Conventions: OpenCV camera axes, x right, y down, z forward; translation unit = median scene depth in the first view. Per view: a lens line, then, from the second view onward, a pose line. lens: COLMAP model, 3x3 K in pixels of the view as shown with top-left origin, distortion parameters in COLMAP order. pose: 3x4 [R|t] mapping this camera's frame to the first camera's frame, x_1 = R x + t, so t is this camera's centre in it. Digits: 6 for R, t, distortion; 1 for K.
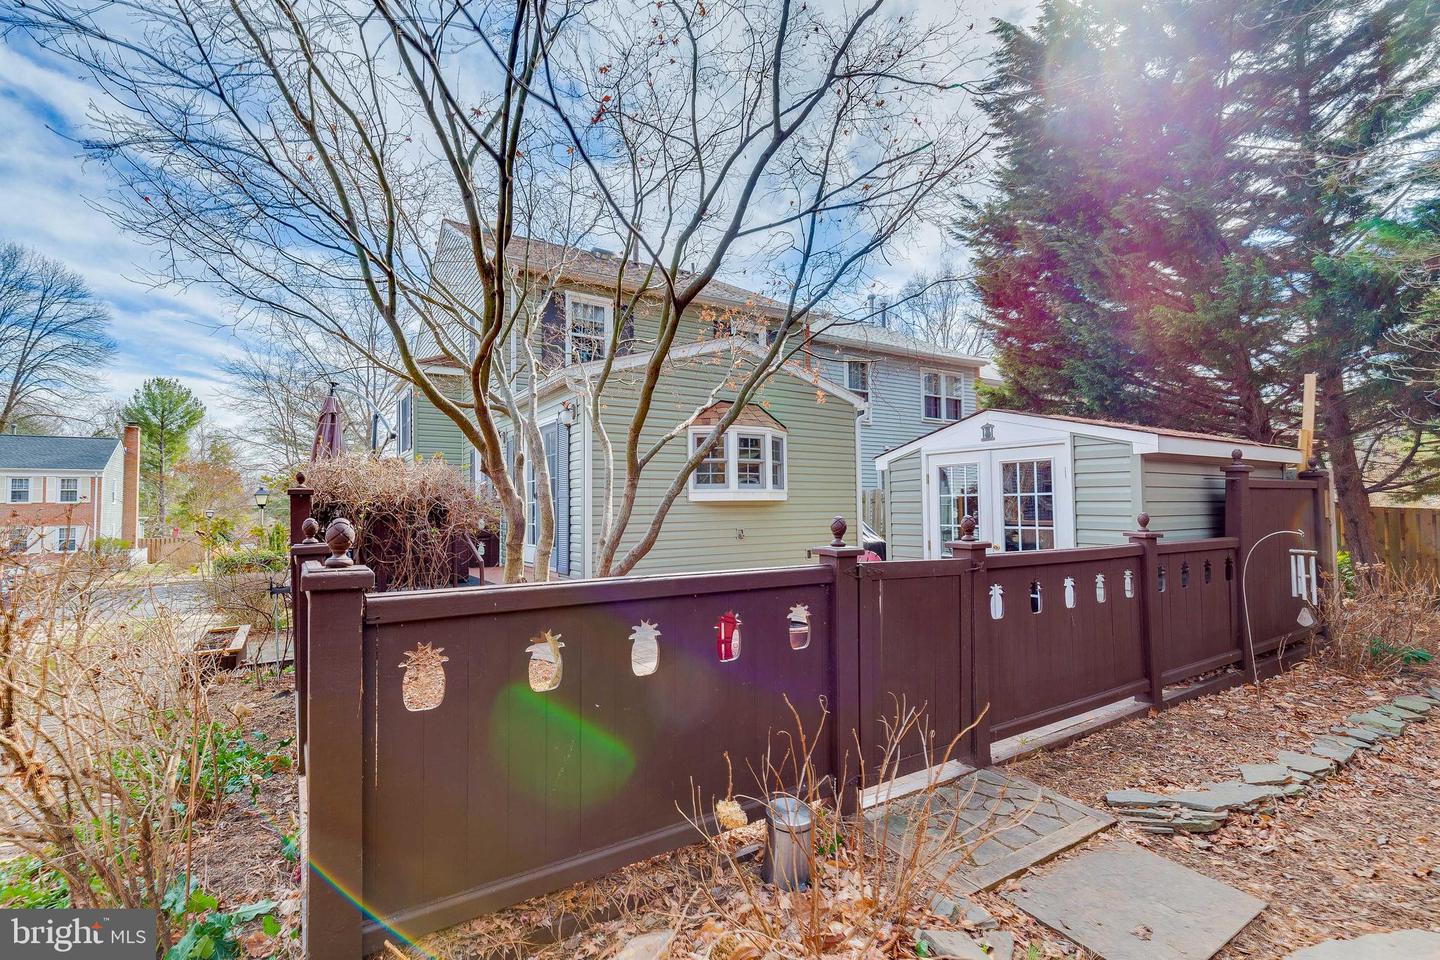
lens RADIAL K [[651.9, 0, 713.7], [0, 651.9, 478.1], [0, 0, 1]] dist [0.008686, -0.000034]
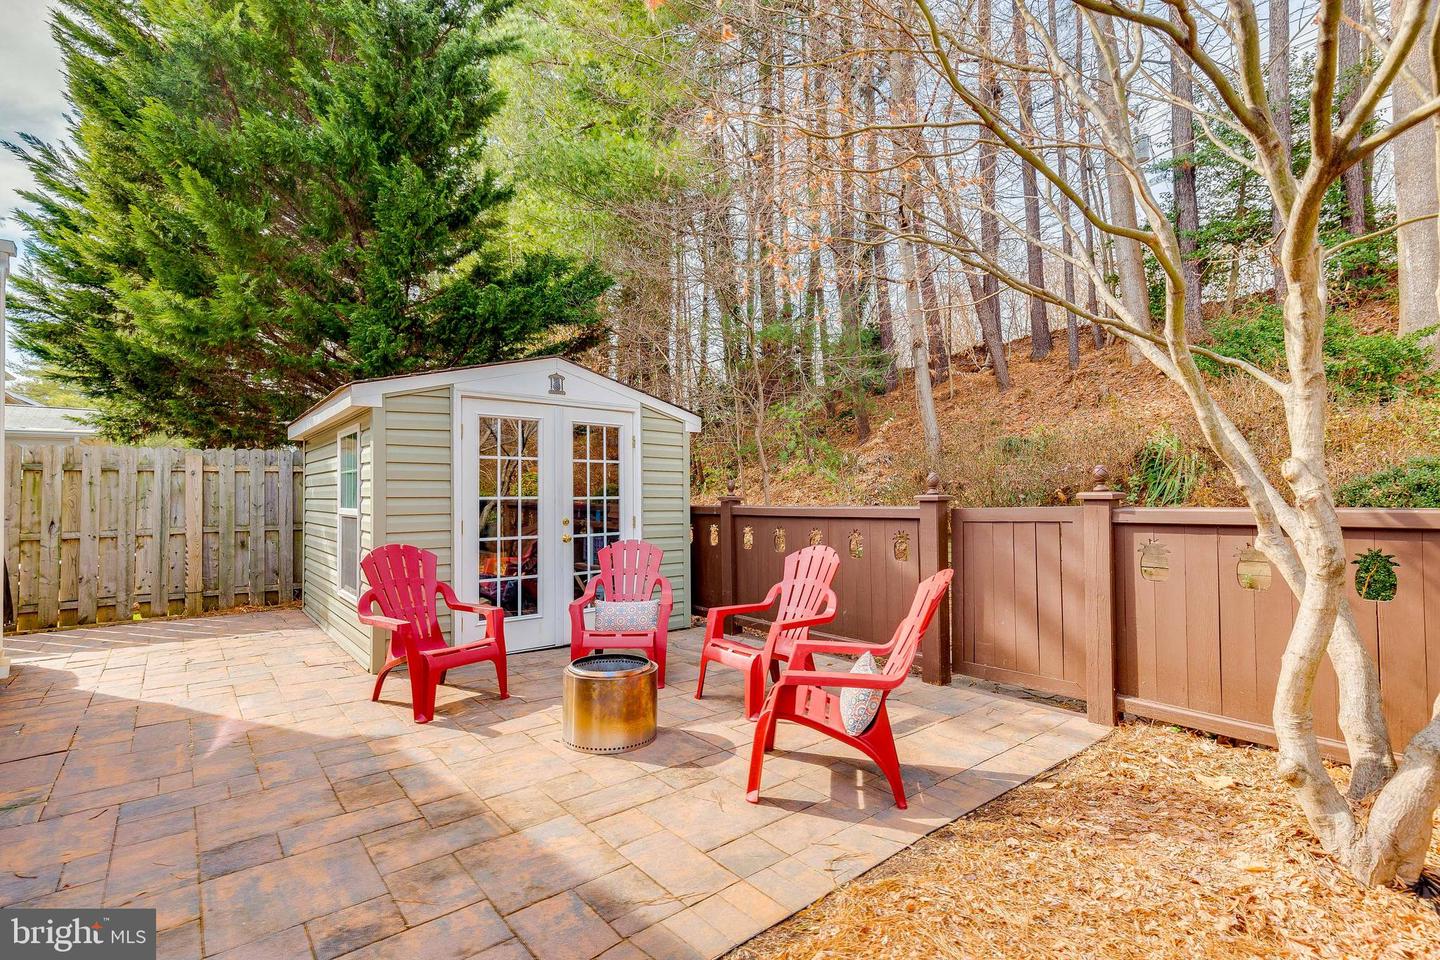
lens RADIAL K [[651.9, 0, 721.2], [0, 651.9, 476.7], [0, 0, 1]] dist [0.008686, -0.000034]
pose [[-0.116680, 0.041040, 0.992321, -0.446268], [-0.032614, 0.998449, -0.045128, 0.082734], [-0.992634, -0.037629, -0.115160, 0.938155]]
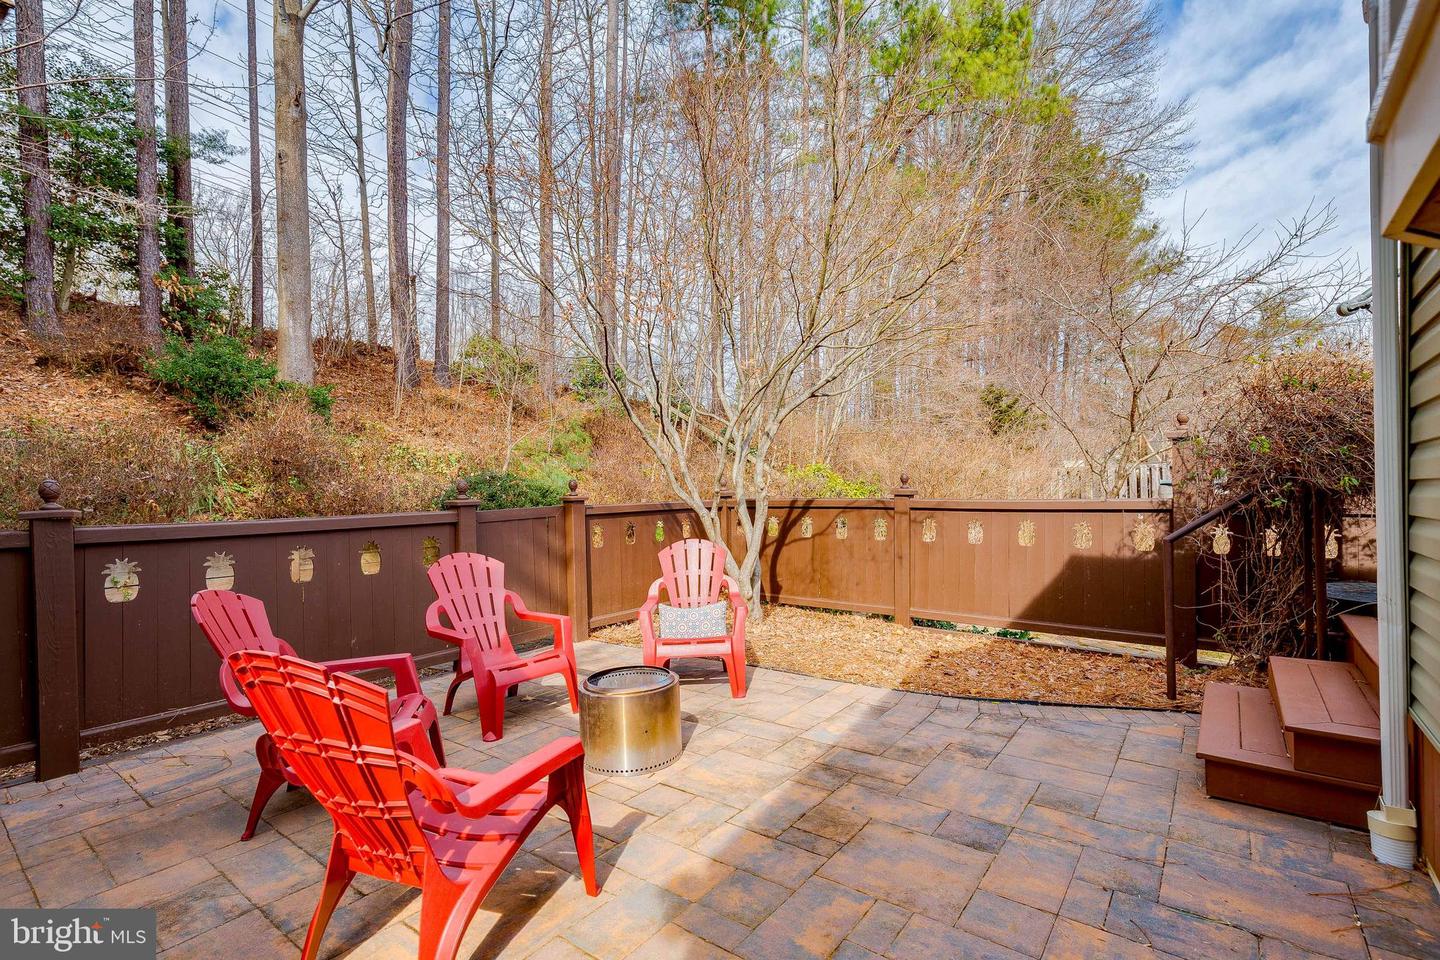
lens RADIAL K [[651.9, 0, 716.2], [0, 651.9, 494.4], [0, 0, 1]] dist [0.008686, -0.000034]
pose [[-0.945617, 0.031055, -0.323795, 0.204507], [0.042398, 0.998707, -0.028034, 0.090903], [0.322506, -0.040238, -0.945712, 1.467019]]
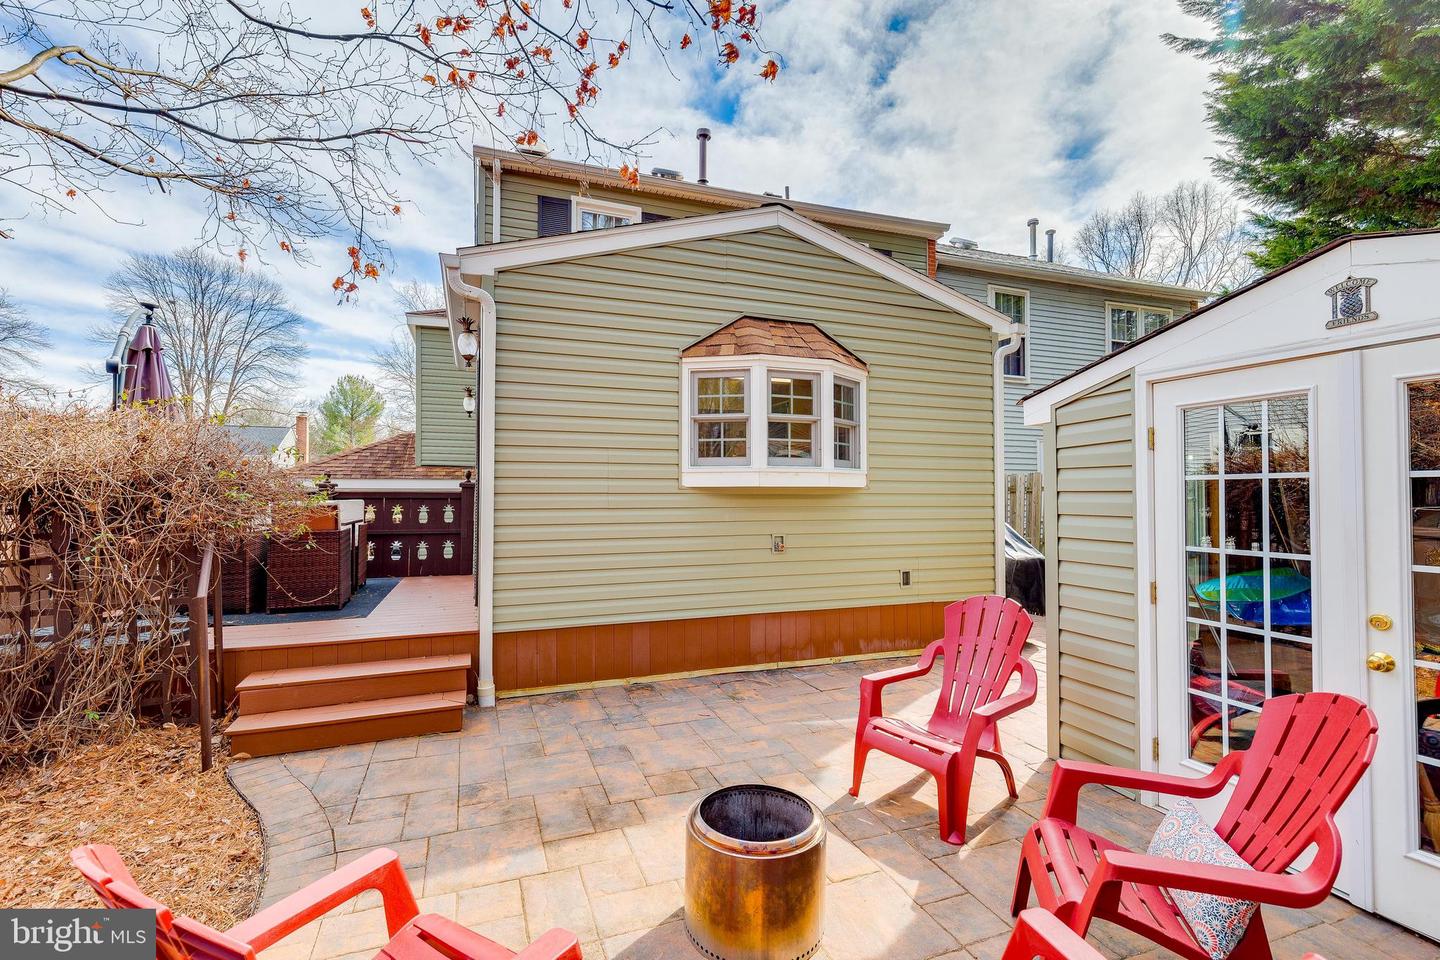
lens RADIAL K [[651.9, 0, 722.2], [0, 651.9, 482.6], [0, 0, 1]] dist [0.008686, -0.000034]
pose [[0.978288, 0.006659, -0.207144, 0.165223], [-0.001445, 0.999679, 0.025311, 0.023073], [0.207246, -0.024462, 0.977983, 0.605222]]
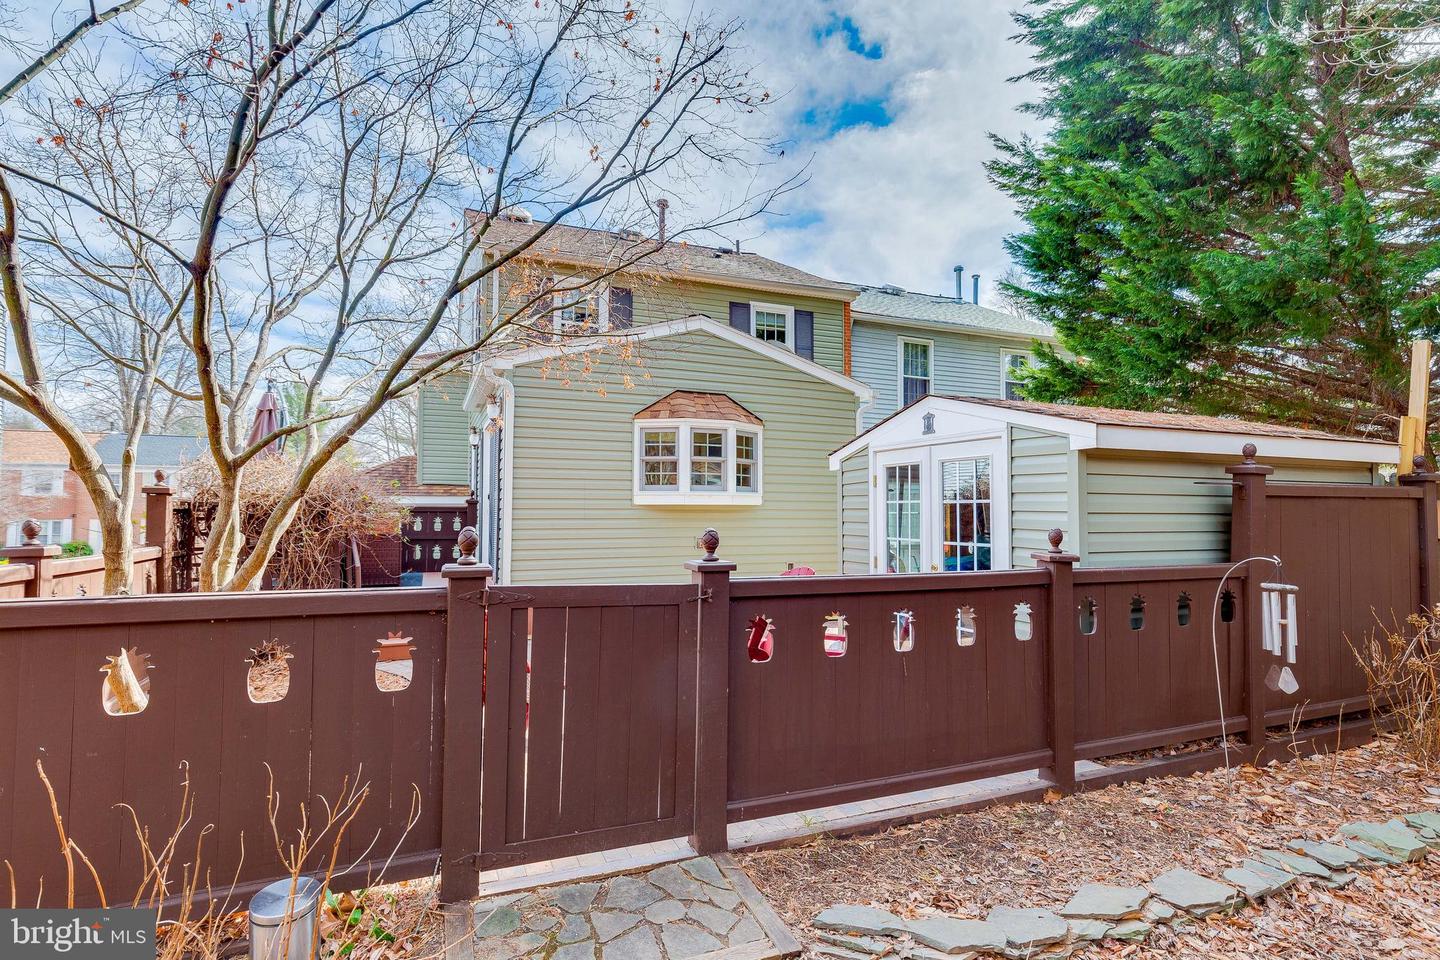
lens RADIAL K [[706.3, 0, 715.6], [0, 706.3, 485.3], [0, 0, 1]] dist [0.004609, 0.000034]
pose [[0.983423, 0.007691, -0.181165, 0.340426], [-0.006047, 0.999935, 0.009628, -0.000887], [0.181228, -0.008372, 0.983406, 0.109317]]
